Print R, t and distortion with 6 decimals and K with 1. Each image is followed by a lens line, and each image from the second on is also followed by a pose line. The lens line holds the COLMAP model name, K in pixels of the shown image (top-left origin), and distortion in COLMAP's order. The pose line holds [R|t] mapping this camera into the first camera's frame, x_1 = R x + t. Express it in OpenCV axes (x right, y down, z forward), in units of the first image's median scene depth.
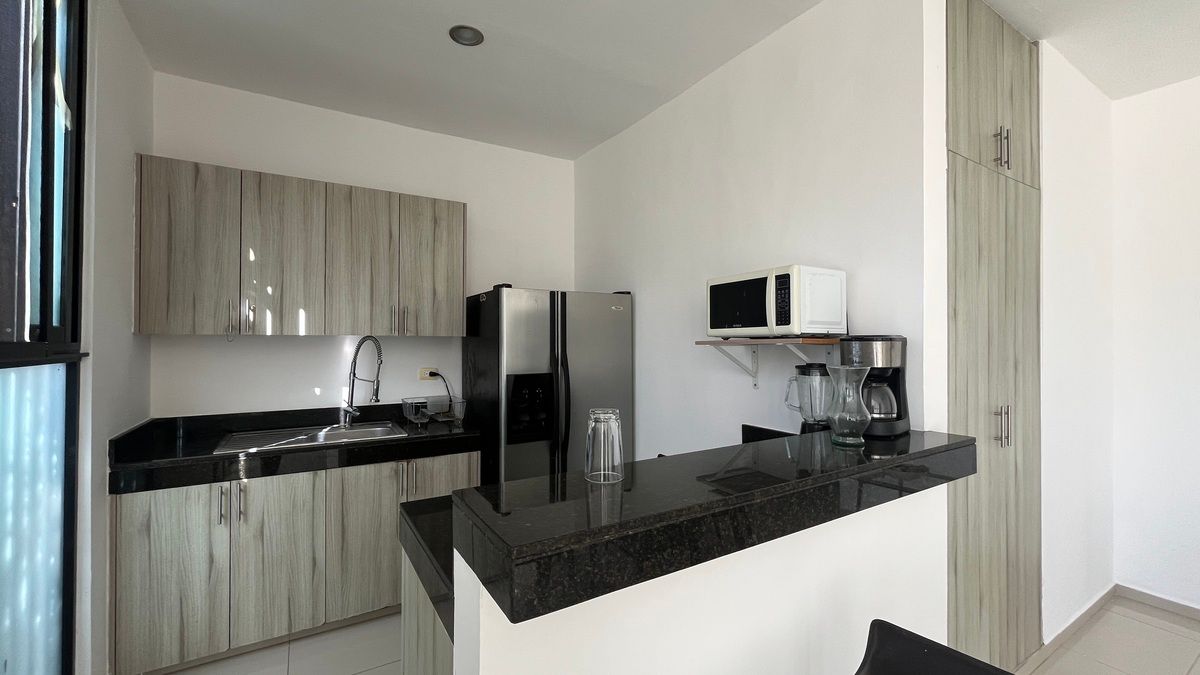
lens RADIAL K [[484.1, 0, 602.7], [0, 484.1, 340.2], [0, 0, 1]] dist [0.002668, -0.000671]
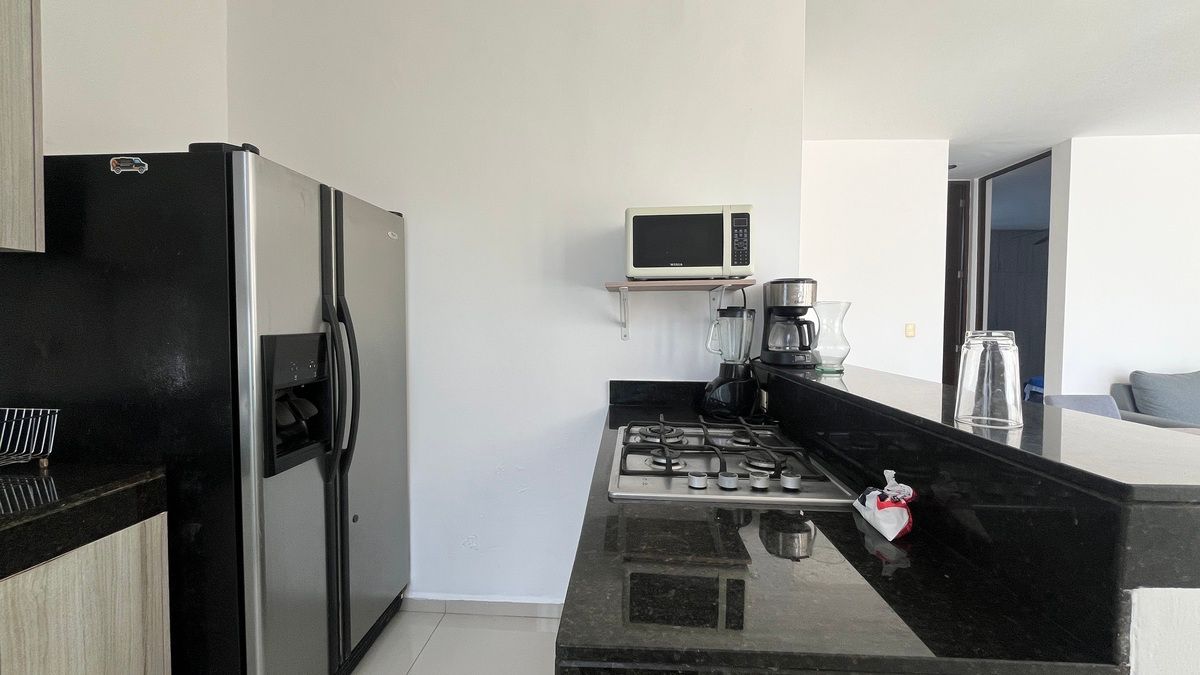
lens RADIAL K [[484.1, 0, 599.2], [0, 484.1, 335.4], [0, 0, 1]] dist [0.002668, -0.000671]
pose [[0.580640, -0.026164, 0.813740, -0.582647], [-0.004979, 0.999351, 0.035685, 0.075594], [-0.814145, -0.024772, 0.580133, 0.647471]]
